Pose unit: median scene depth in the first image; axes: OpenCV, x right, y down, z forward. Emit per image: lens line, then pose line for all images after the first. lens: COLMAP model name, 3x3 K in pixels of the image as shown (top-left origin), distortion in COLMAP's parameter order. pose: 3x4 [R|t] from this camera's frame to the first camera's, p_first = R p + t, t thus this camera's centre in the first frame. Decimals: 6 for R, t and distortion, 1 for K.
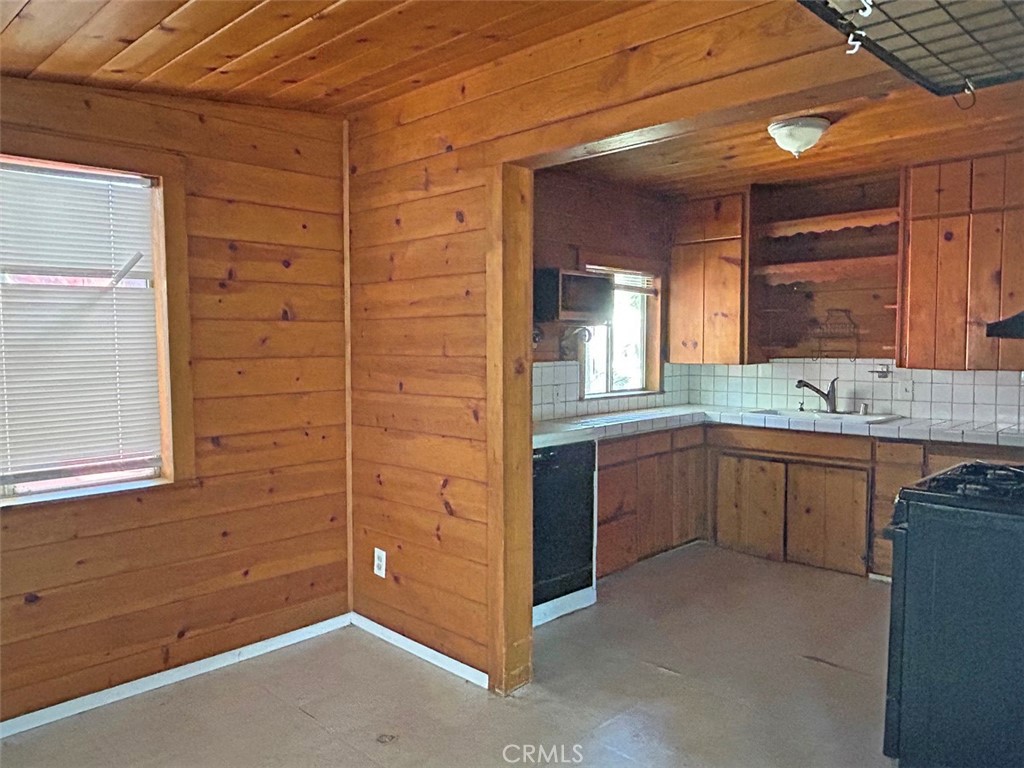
lens RADIAL K [[752.9, 0, 517.1], [0, 752.9, 384.5], [0, 0, 1]] dist [0.008314, 0.009061]
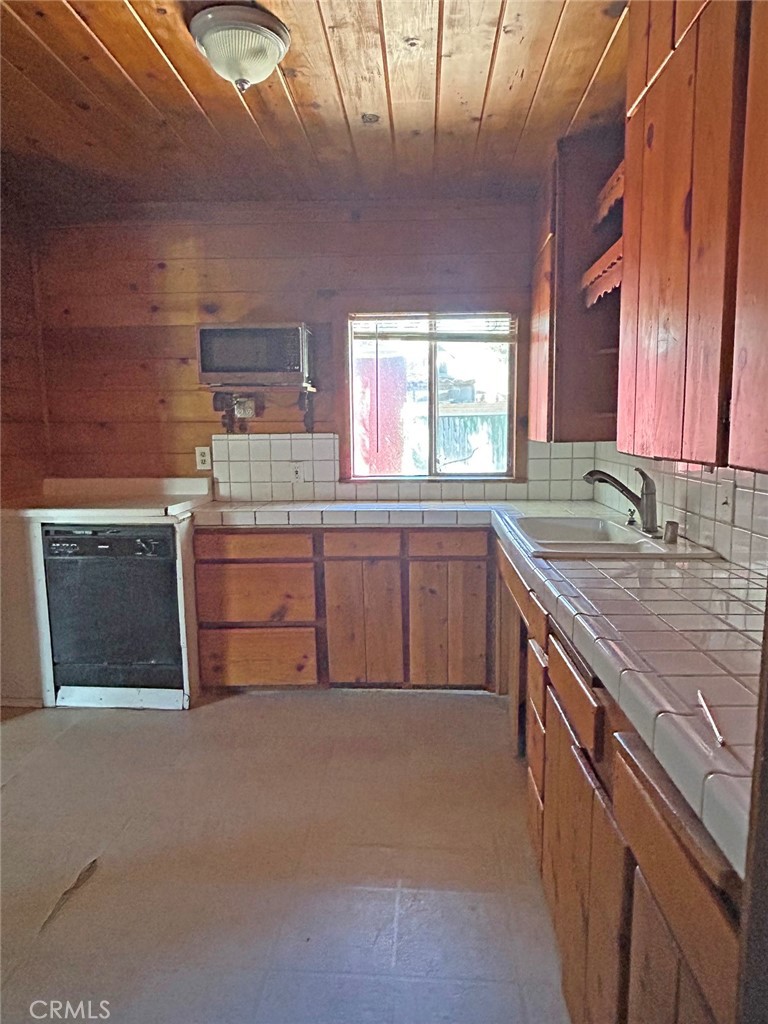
lens RADIAL K [[649.9, 0, 383.0], [0, 649.9, 515.9], [0, 0, 1]] dist [-0.007528, -0.006685]
pose [[0.643717, 0.098799, -0.758859, 0.724142], [-0.031548, 0.994214, 0.102680, -0.018185], [0.764613, -0.042156, 0.643110, 0.629657]]
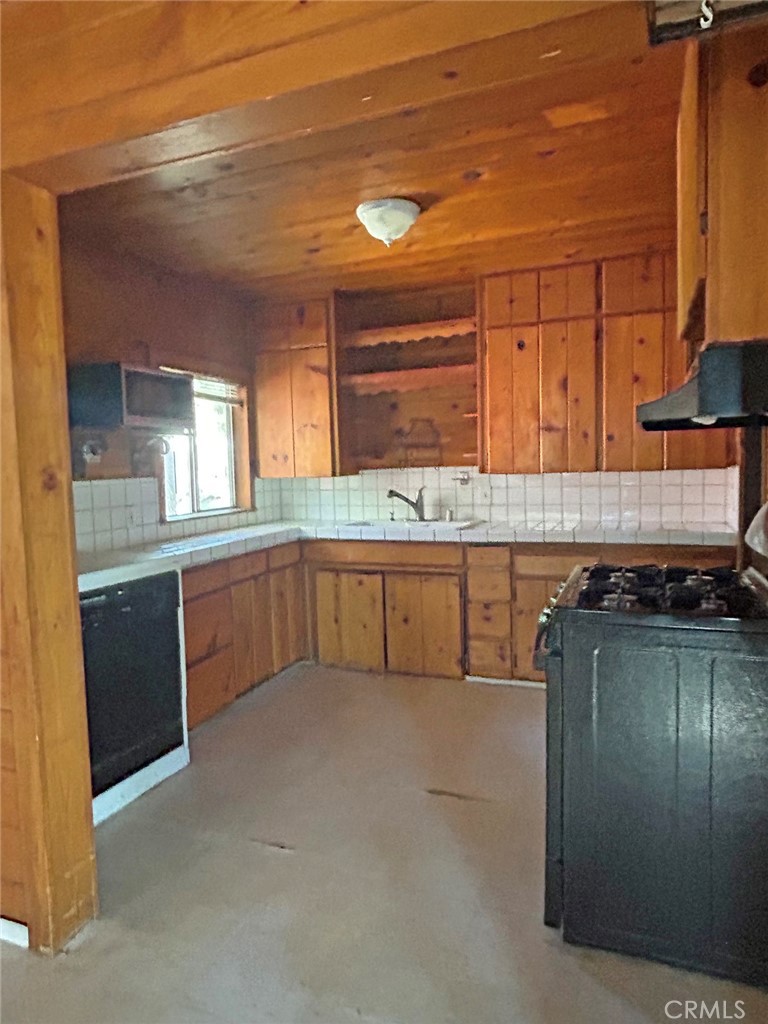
lens RADIAL K [[649.9, 0, 380.7], [0, 649.9, 514.3], [0, 0, 1]] dist [-0.007528, -0.006685]
pose [[0.924794, -0.052602, 0.376815, 0.040374], [0.047305, 0.998609, 0.023304, 0.006293], [-0.377517, -0.003726, 0.925995, 0.229178]]
